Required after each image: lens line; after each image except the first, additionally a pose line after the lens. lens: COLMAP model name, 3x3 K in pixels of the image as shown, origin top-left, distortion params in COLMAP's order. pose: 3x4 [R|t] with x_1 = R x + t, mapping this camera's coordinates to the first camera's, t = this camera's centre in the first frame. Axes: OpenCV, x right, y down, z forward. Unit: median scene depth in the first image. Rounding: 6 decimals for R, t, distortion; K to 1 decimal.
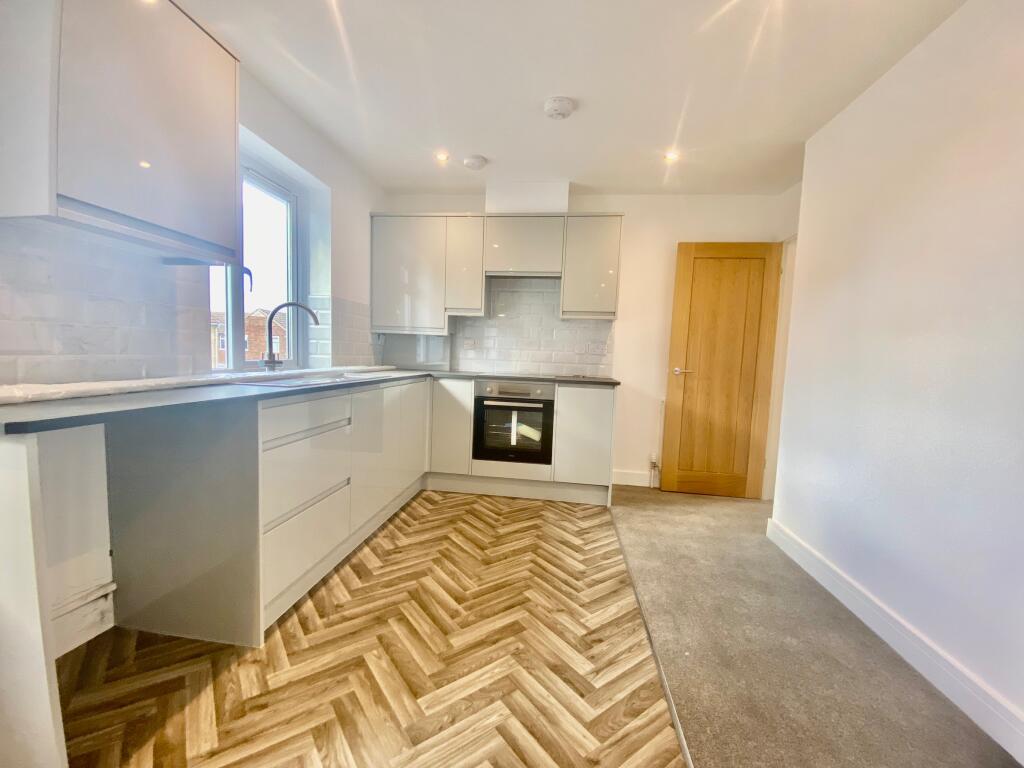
lens RADIAL K [[421.5, 0, 512.0], [0, 421.5, 384.0], [0, 0, 1]] dist [0.030943, -0.024618]
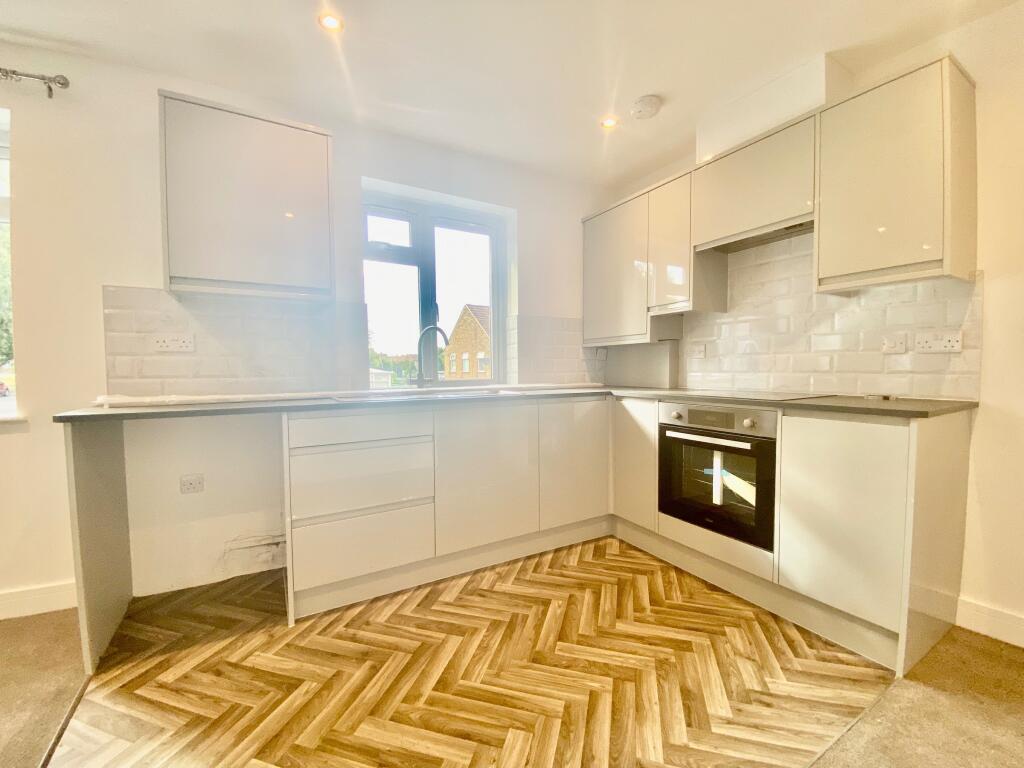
lens RADIAL K [[424.5, 0, 512.0], [0, 424.5, 384.0], [0, 0, 1]] dist [0.028022, -0.025012]
pose [[0.607278, -0.011363, -0.794408, 0.416718], [-0.025465, 0.999106, -0.033758, -0.008742], [0.794082, 0.040731, 0.606445, 0.442512]]
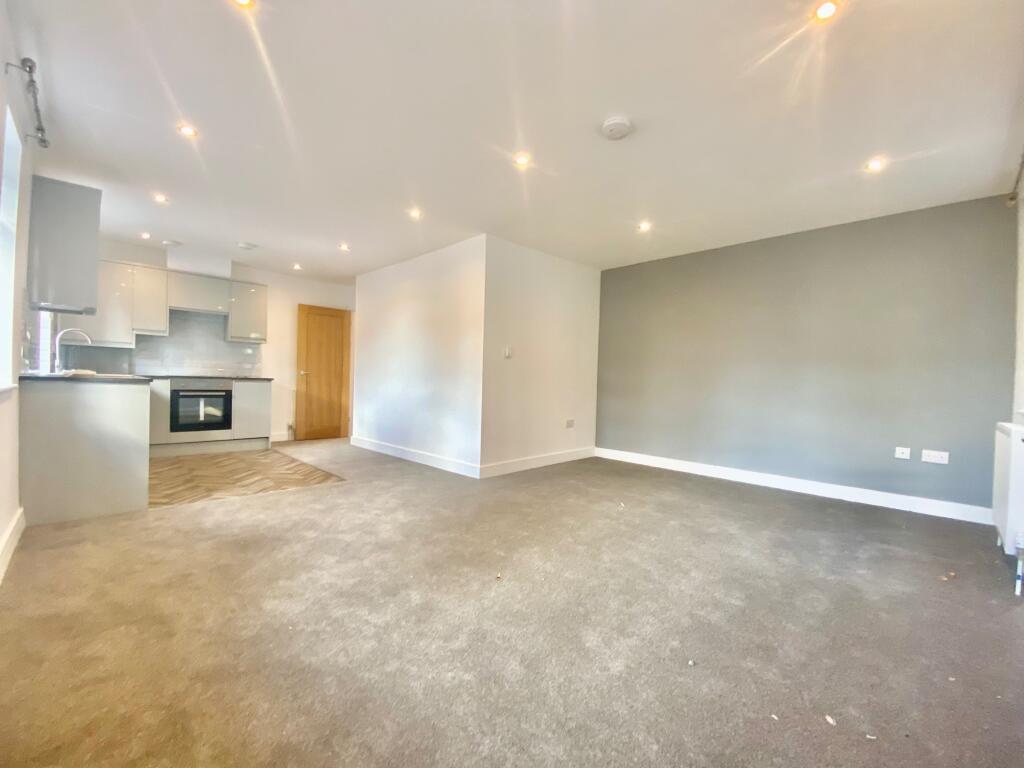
lens RADIAL K [[421.5, 0, 512.0], [0, 421.5, 384.0], [0, 0, 1]] dist [0.030943, -0.024618]
pose [[0.605103, -0.028291, 0.795645, -0.695620], [0.053231, 0.998570, -0.004977, 0.099665], [-0.794366, 0.045364, 0.605743, -1.108789]]
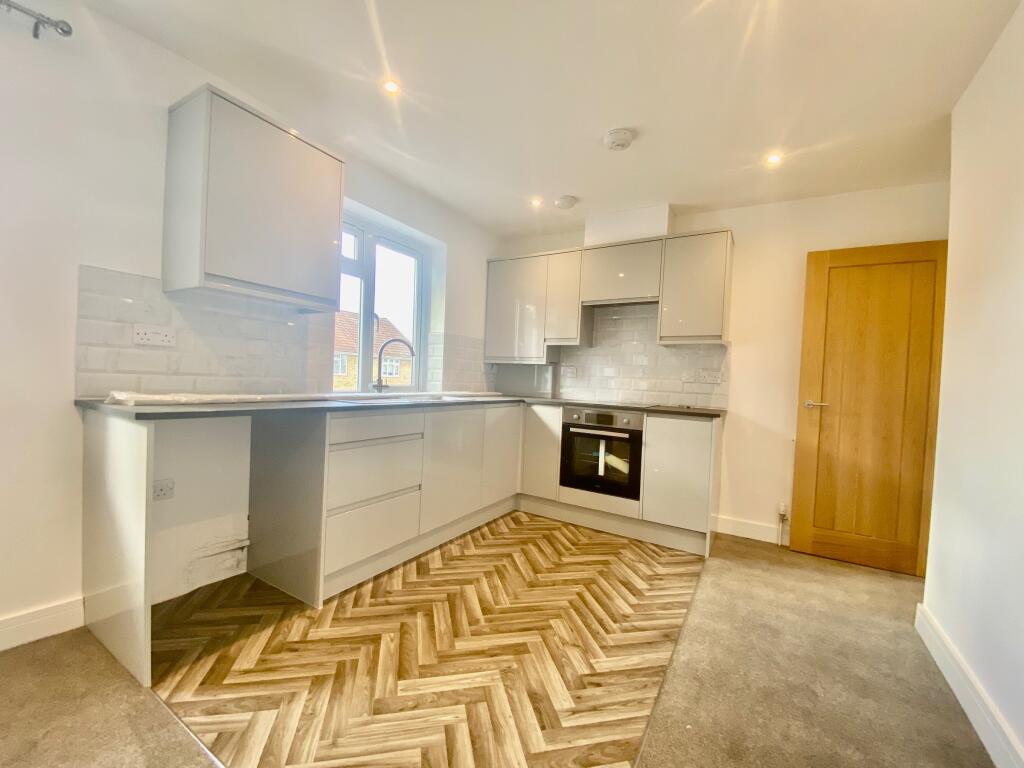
lens RADIAL K [[421.5, 0, 512.0], [0, 421.5, 384.0], [0, 0, 1]] dist [0.030943, -0.024618]
pose [[0.915889, 0.007991, -0.401351, 0.256362], [-0.038514, 0.996939, -0.068039, 0.011198], [0.399579, 0.077773, 0.913394, 0.014403]]
